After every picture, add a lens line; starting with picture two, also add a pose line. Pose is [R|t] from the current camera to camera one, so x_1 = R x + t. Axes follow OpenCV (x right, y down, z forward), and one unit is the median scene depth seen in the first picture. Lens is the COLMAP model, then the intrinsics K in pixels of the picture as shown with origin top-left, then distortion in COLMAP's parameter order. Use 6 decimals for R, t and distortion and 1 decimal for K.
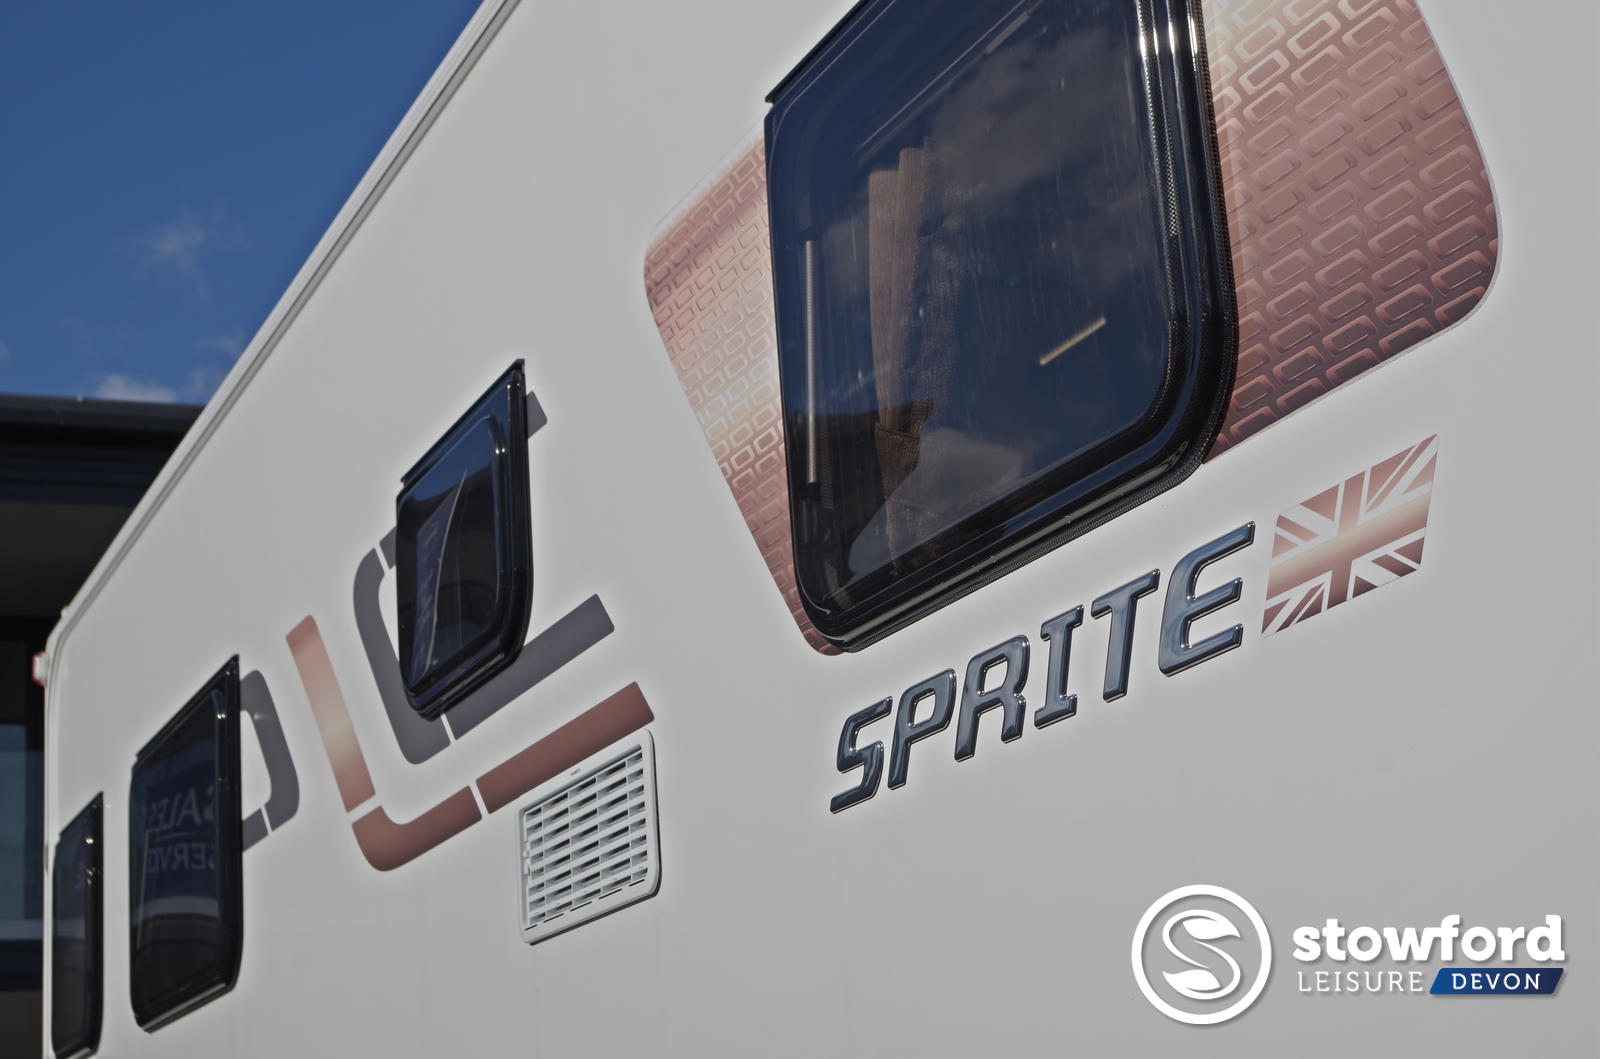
lens RADIAL K [[2620.9, 0, 800.0], [0, 2620.9, 529.5], [0, 0, 1]] dist [-0.054445, -0.033465]
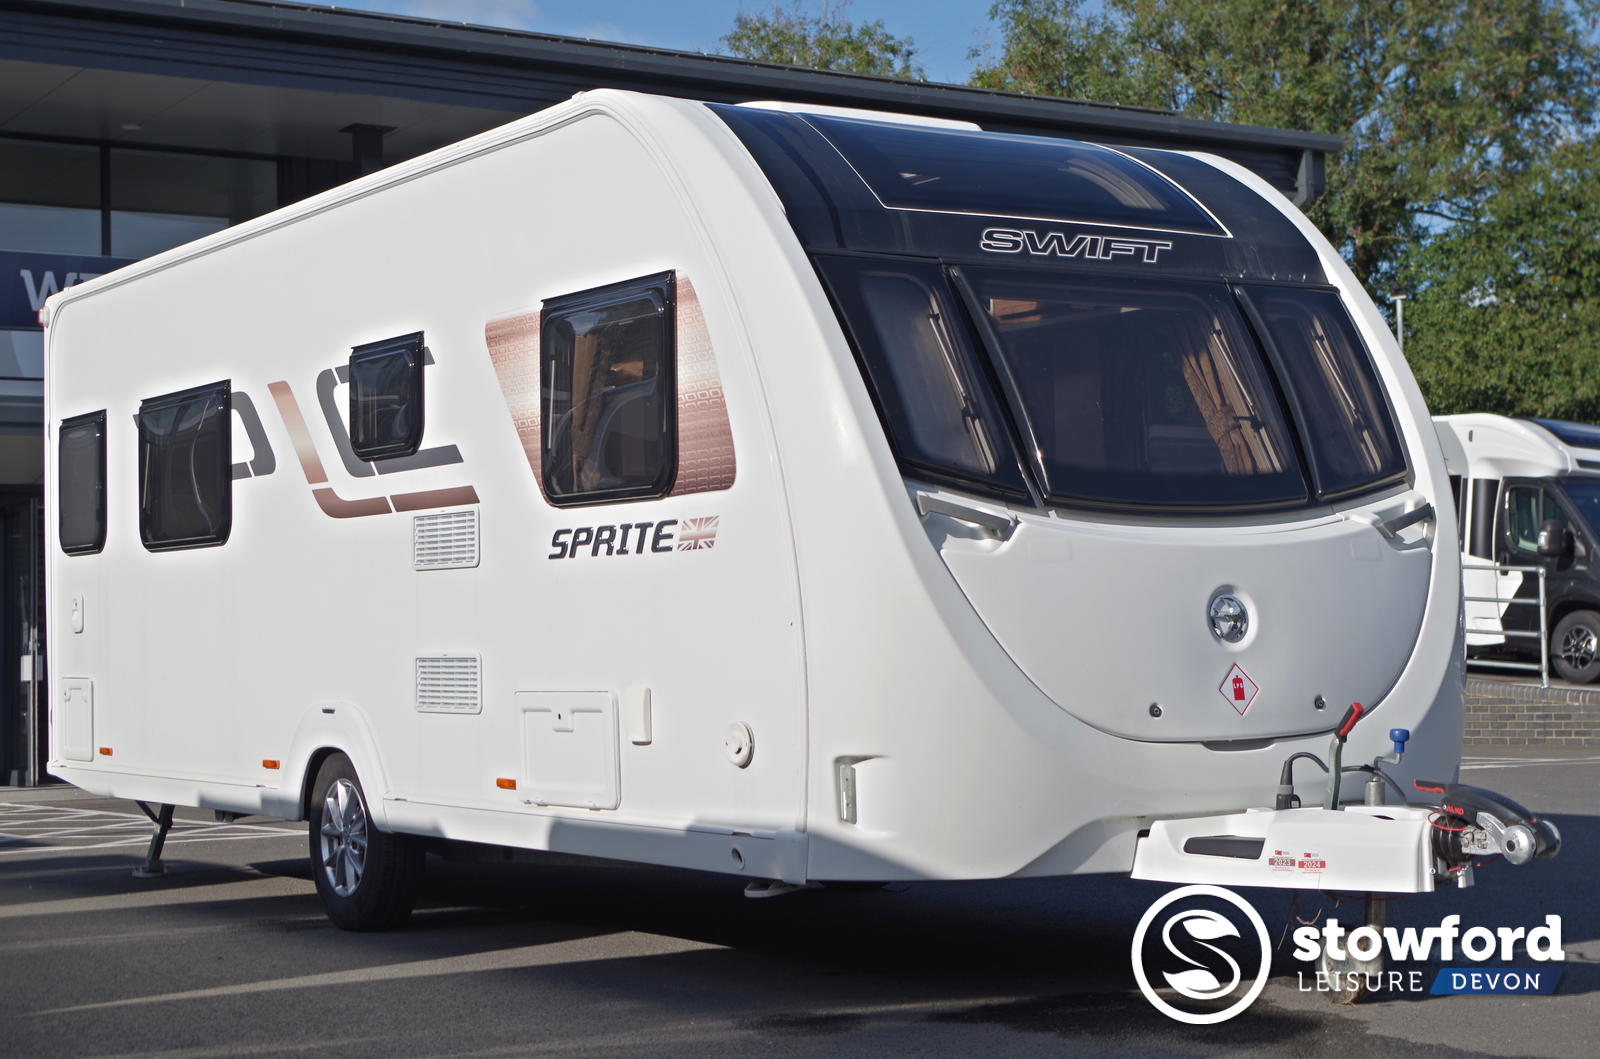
lens RADIAL K [[2665.9, 0, 800.0], [0, 2665.9, 529.5], [0, 0, 1]] dist [0.019474, 0.019326]
pose [[0.987568, 0.059118, 0.145652, -0.151550], [-0.089988, 0.972352, 0.215486, -0.613316], [-0.128886, -0.225914, 0.965583, -1.993402]]
